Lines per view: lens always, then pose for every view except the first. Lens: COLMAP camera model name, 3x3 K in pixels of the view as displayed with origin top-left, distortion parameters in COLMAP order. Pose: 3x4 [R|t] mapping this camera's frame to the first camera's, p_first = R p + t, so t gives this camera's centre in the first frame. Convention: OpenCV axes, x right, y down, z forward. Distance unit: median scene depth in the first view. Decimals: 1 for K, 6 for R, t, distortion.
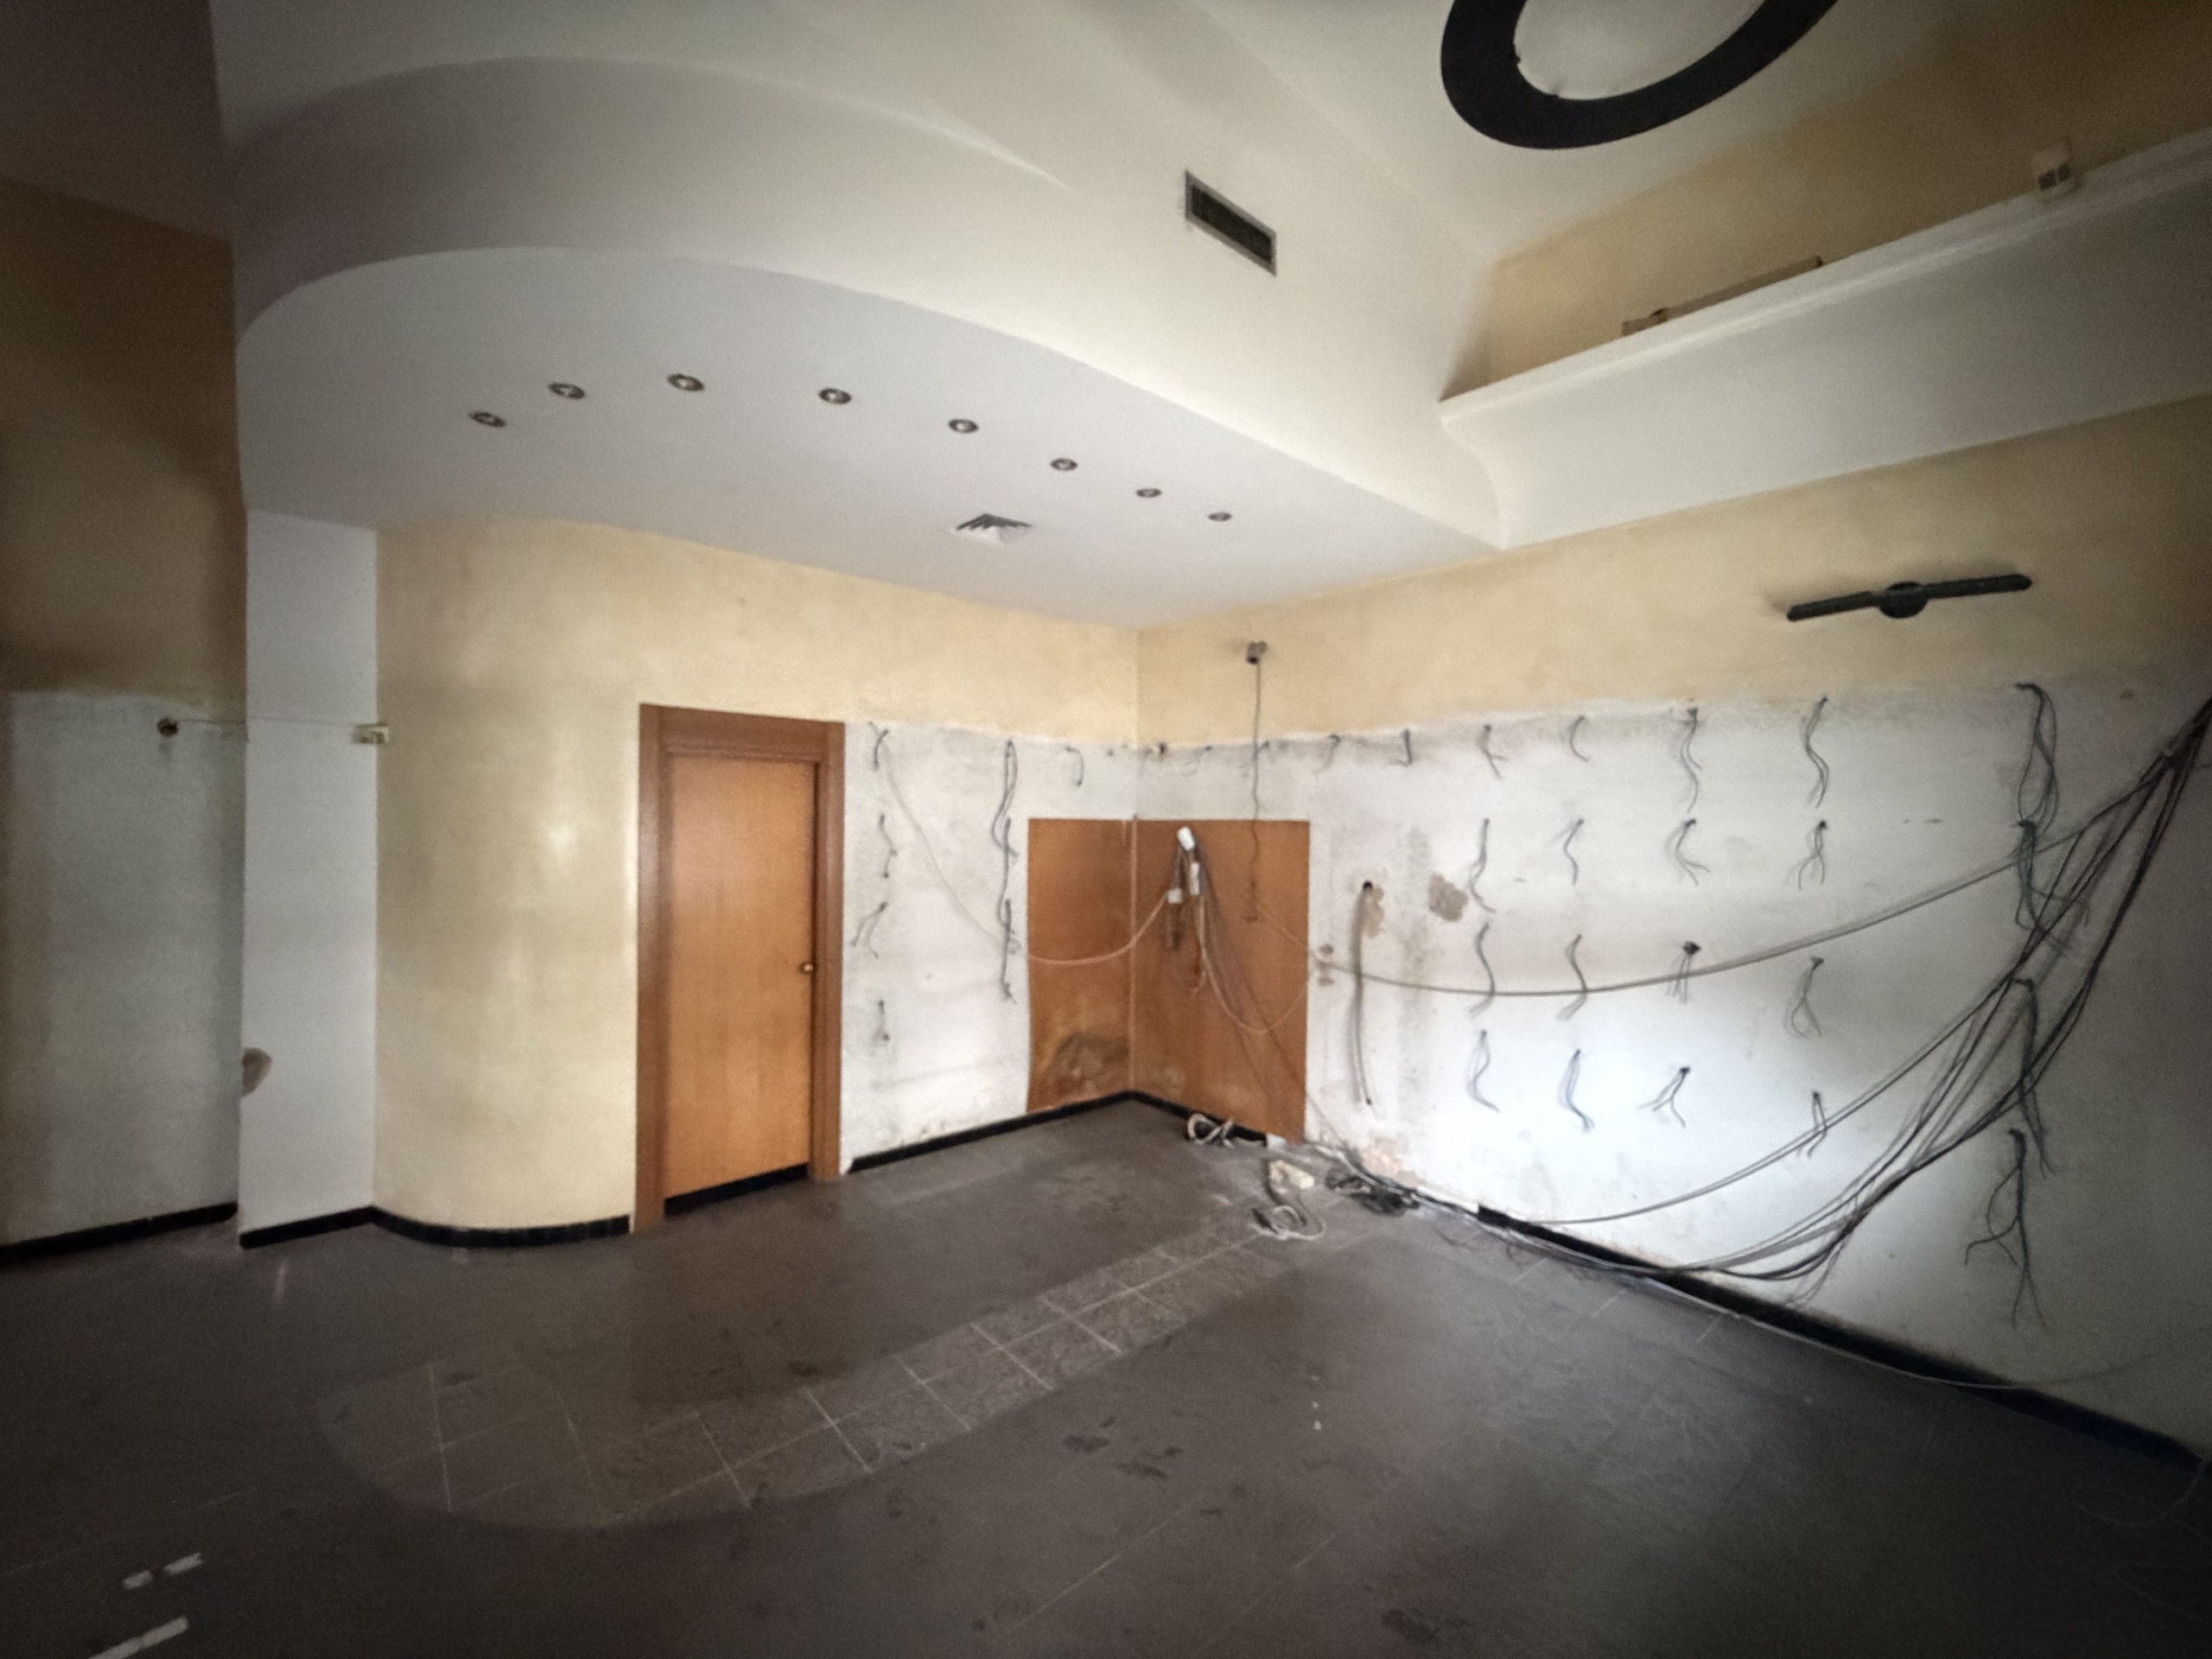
lens RADIAL K [[883.2, 0, 1098.6], [0, 883.2, 827.3], [0, 0, 1]] dist [-0.001286, 0.000259]
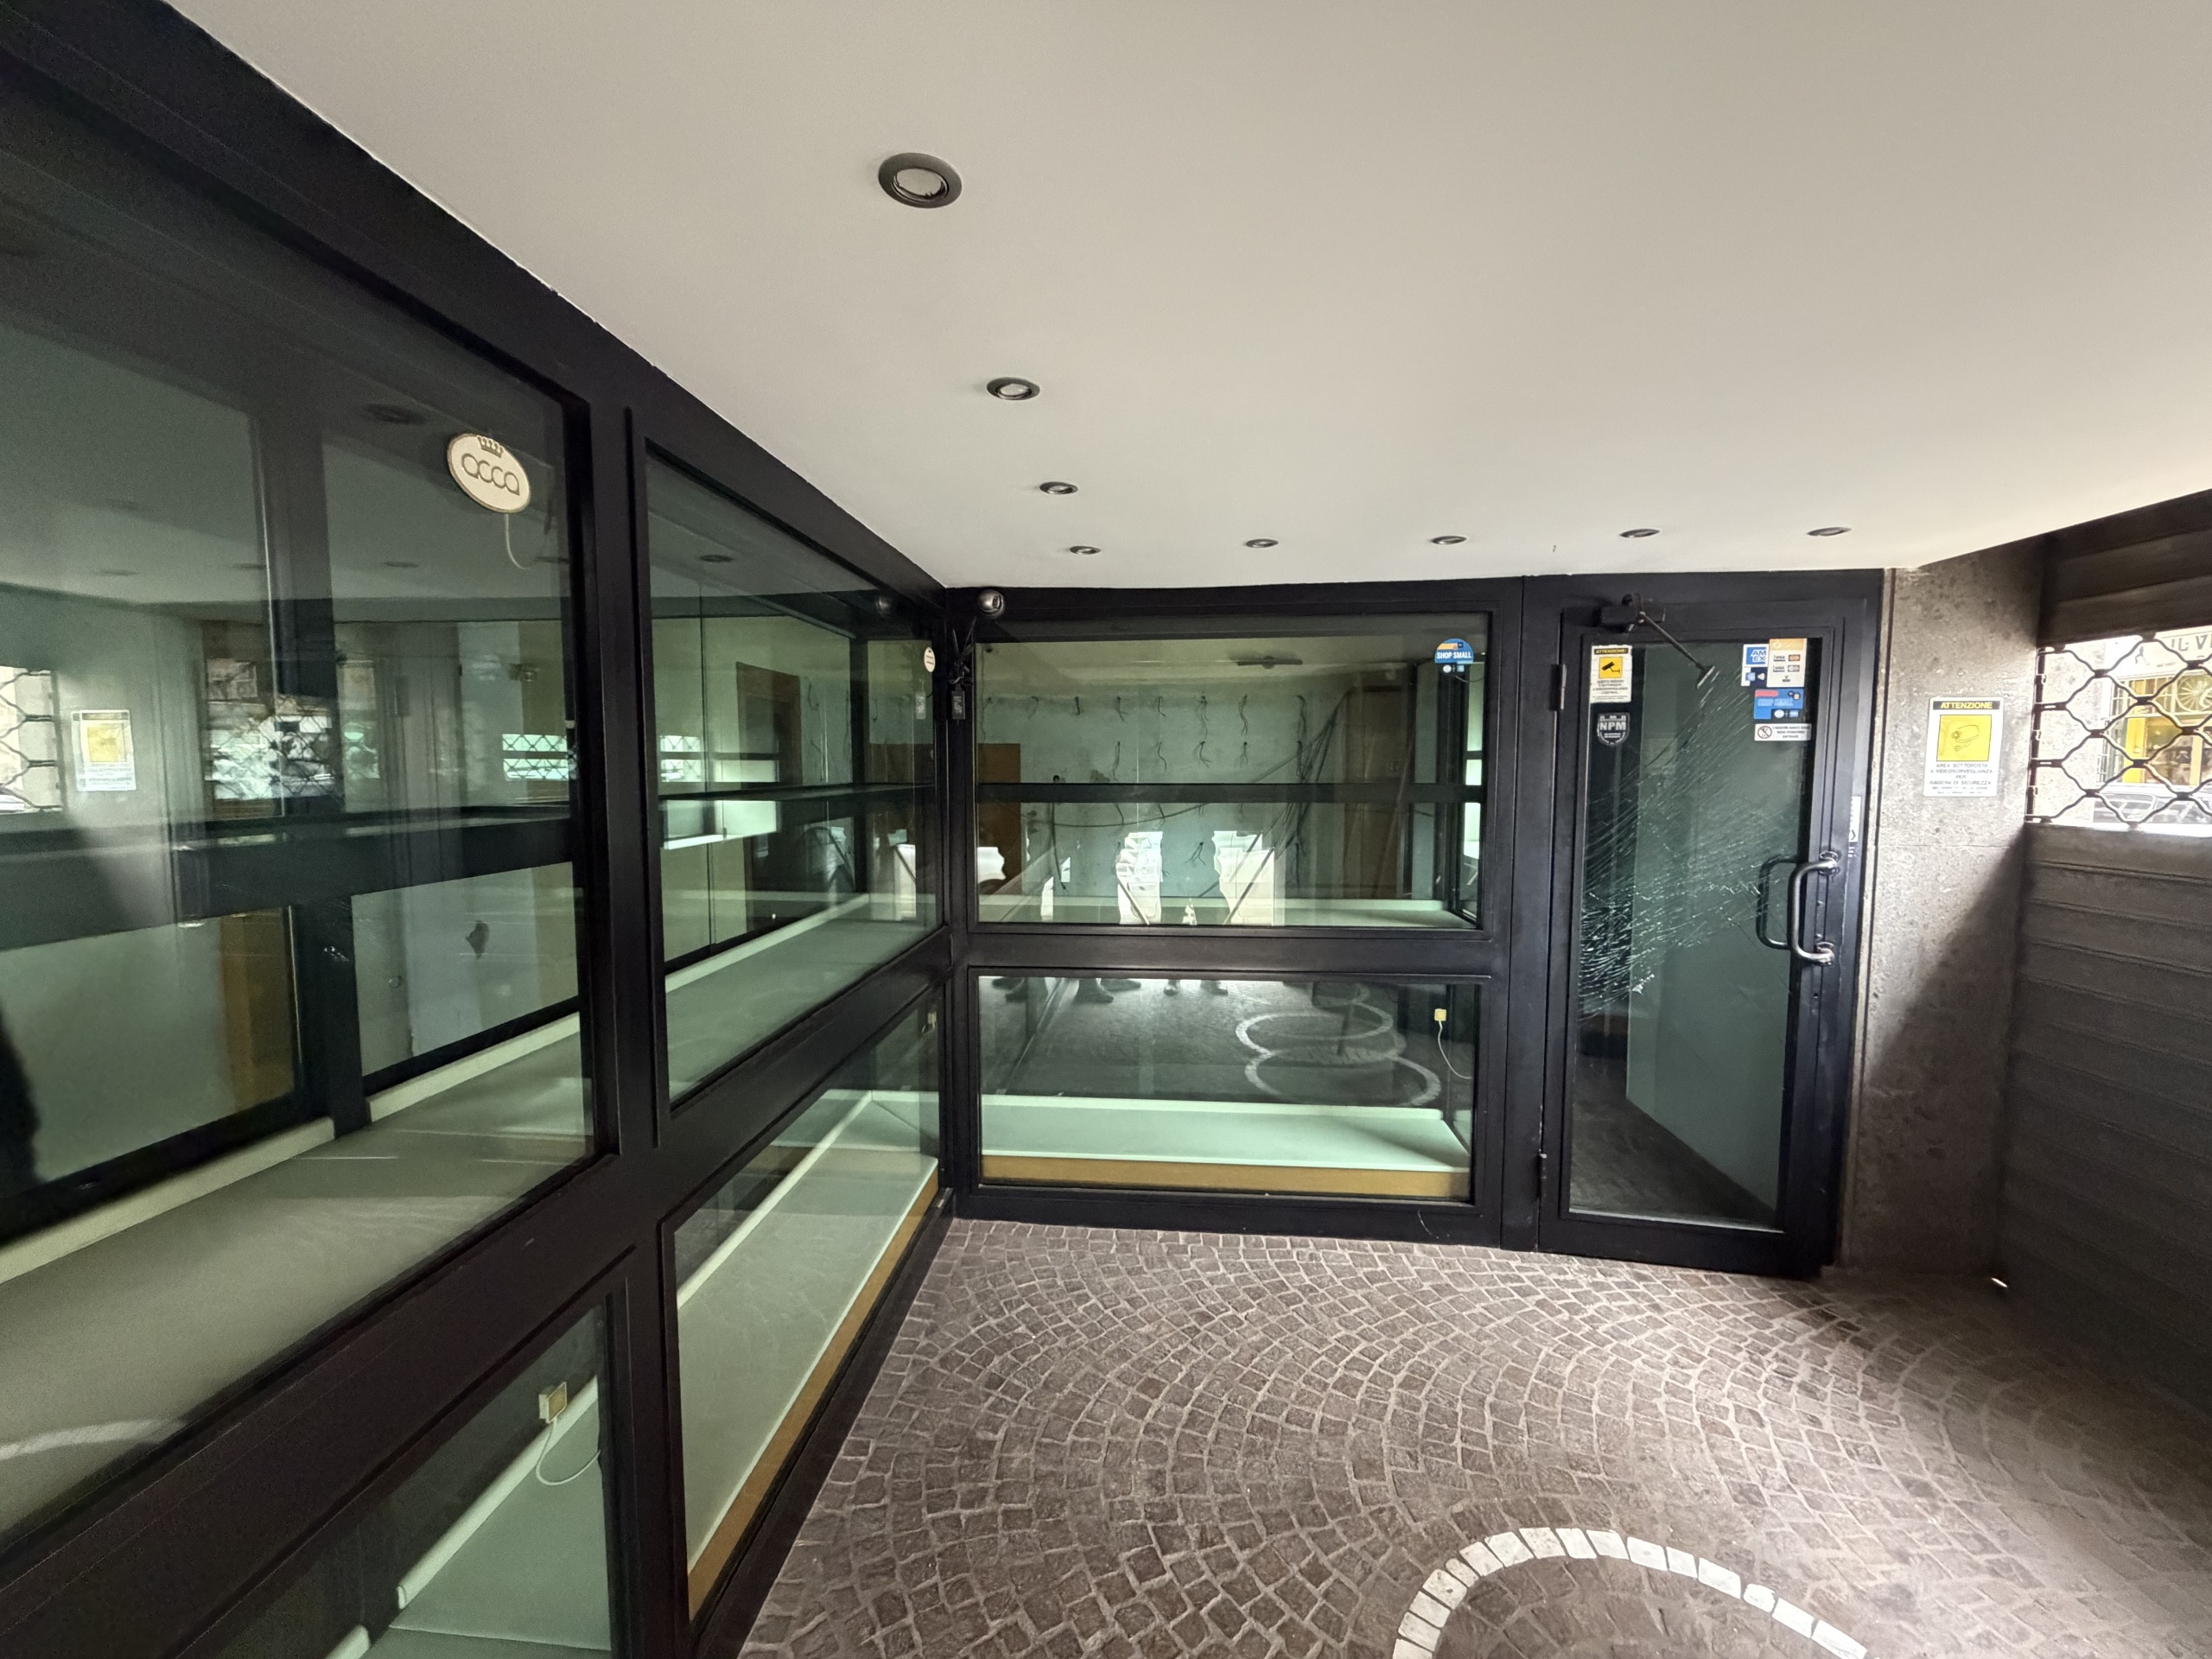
lens RADIAL K [[883.2, 0, 1098.6], [0, 883.2, 827.3], [0, 0, 1]] dist [-0.001286, 0.000259]
pose [[0.710745, -0.065581, 0.700386, -1.025382], [0.013300, 0.996720, 0.079831, 0.022918], [-0.703324, -0.047424, 0.709286, -0.443702]]
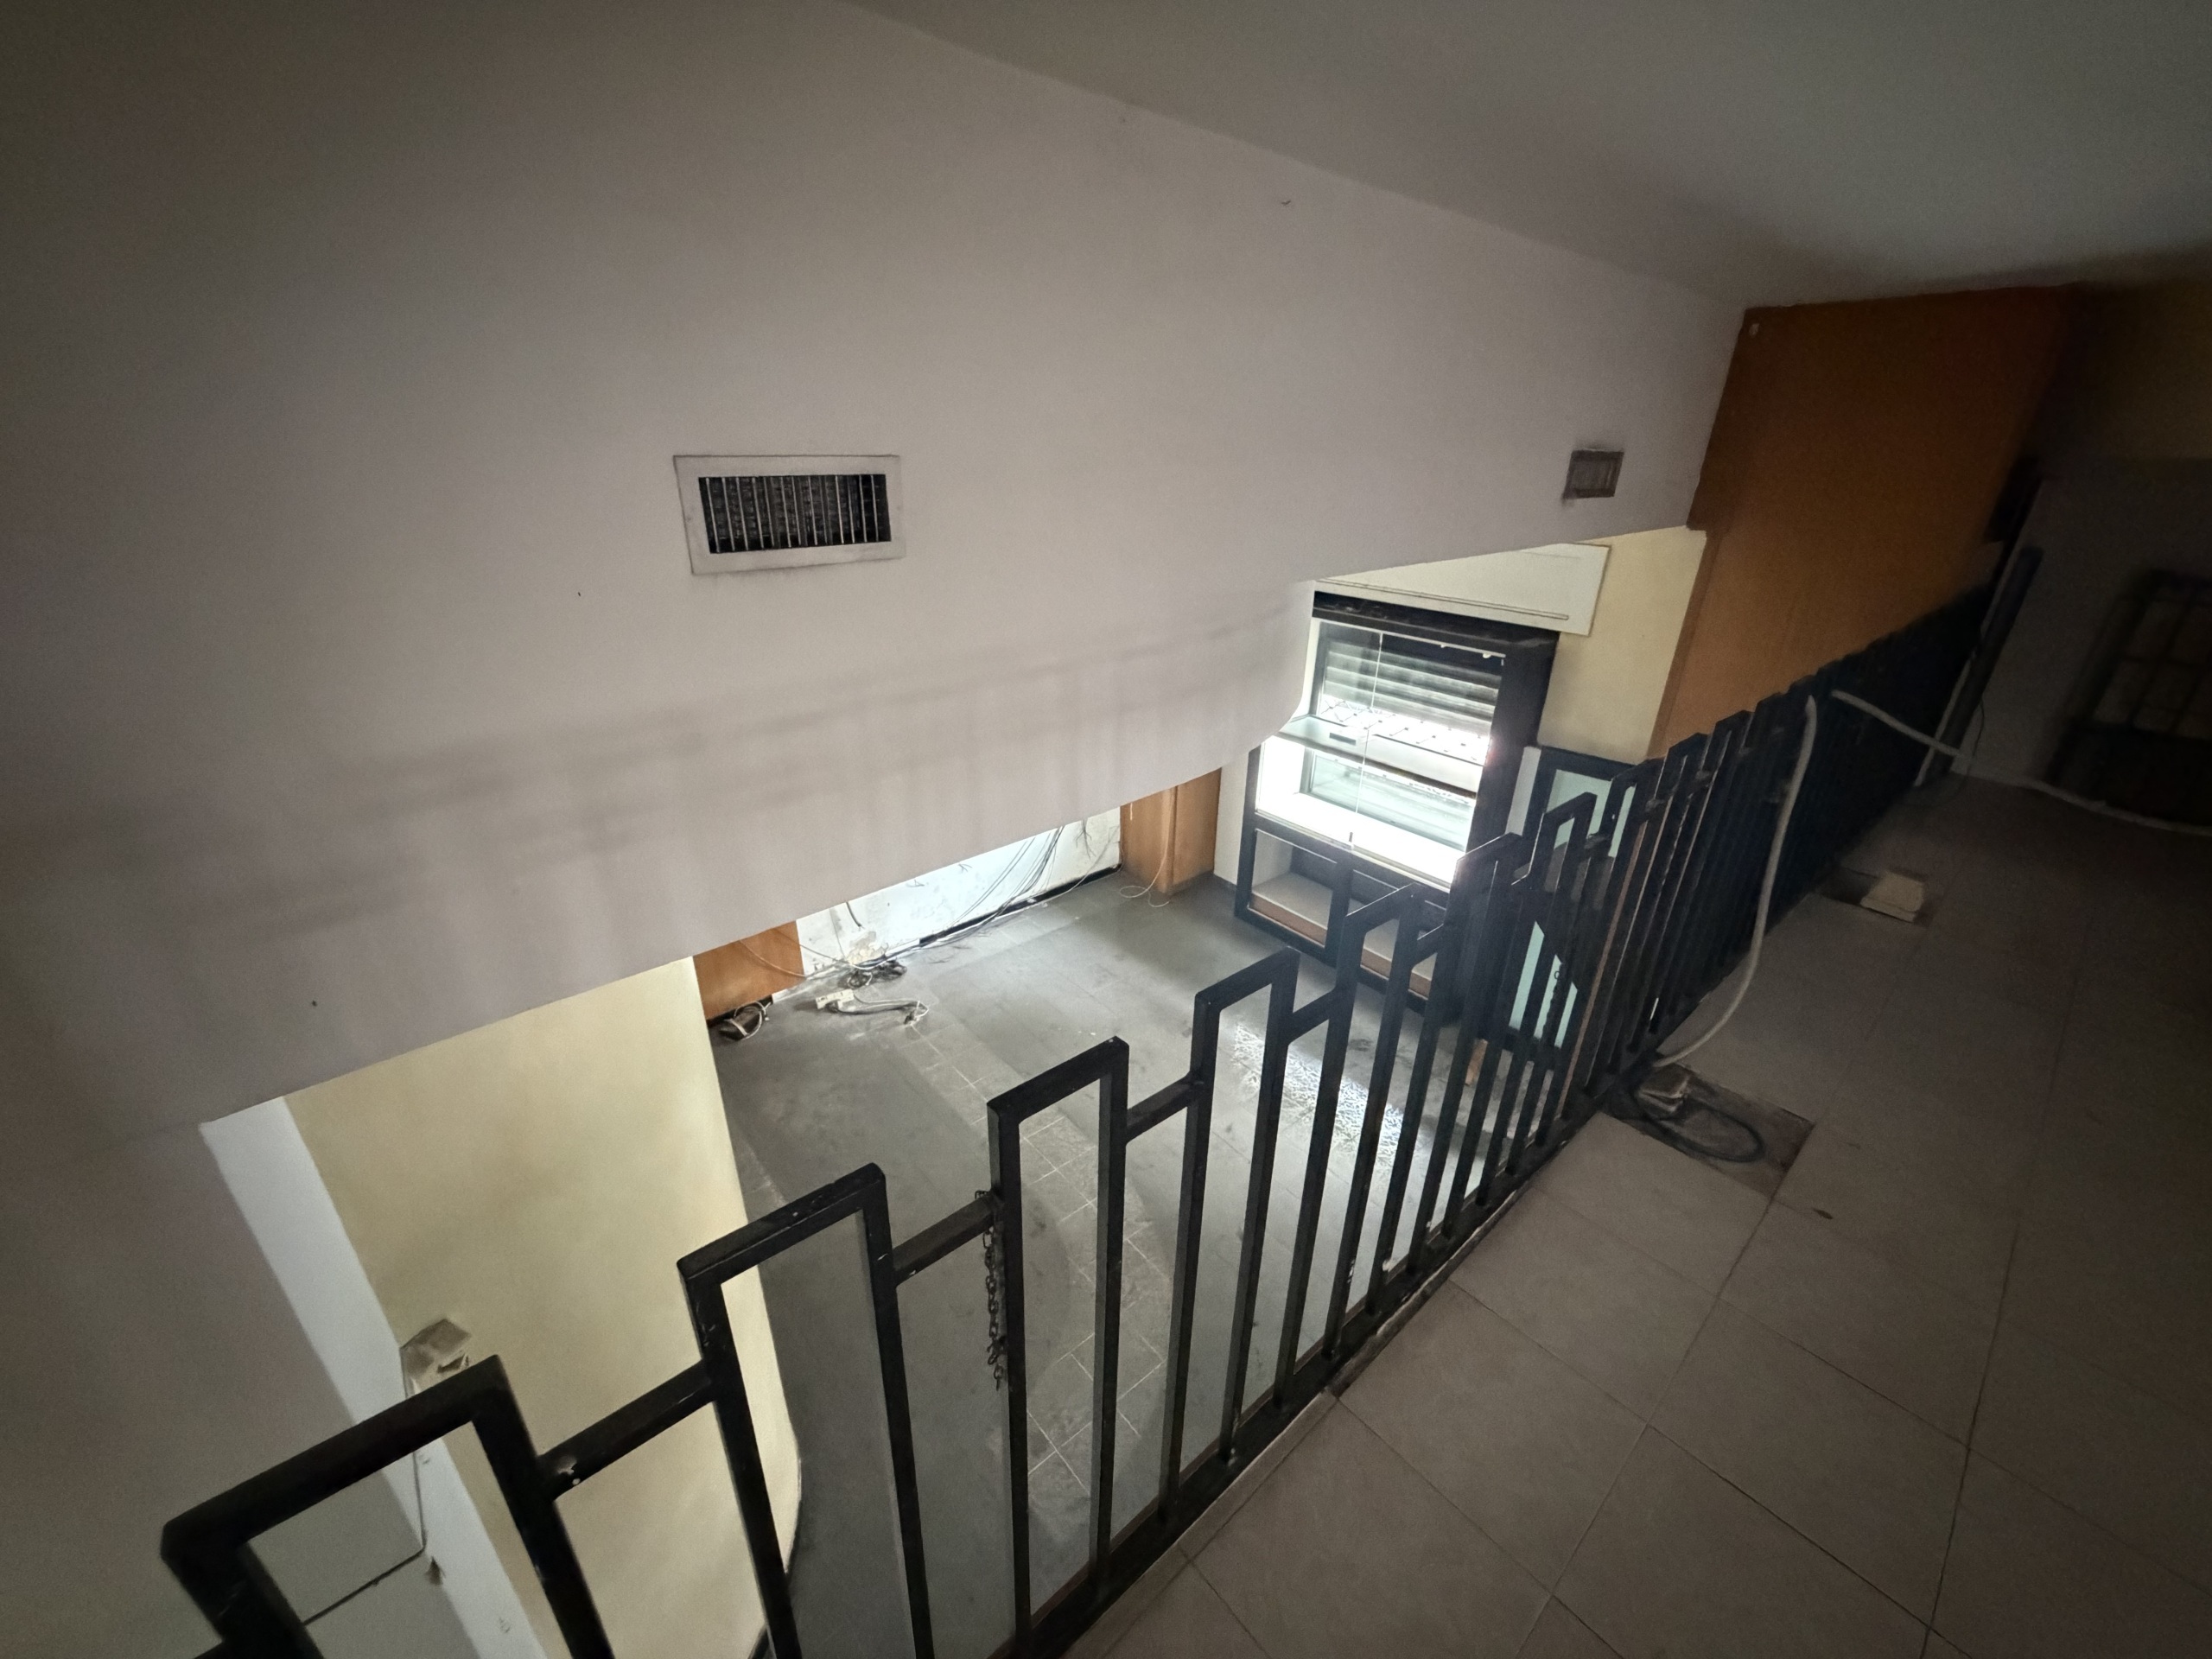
lens RADIAL K [[883.2, 0, 1098.6], [0, 883.2, 827.3], [0, 0, 1]] dist [-0.001286, 0.000259]
pose [[0.008395, -0.418655, 0.908106, -1.001325], [-0.014177, 0.907997, 0.418736, -0.480756], [-0.999864, -0.016390, 0.001687, 0.612268]]
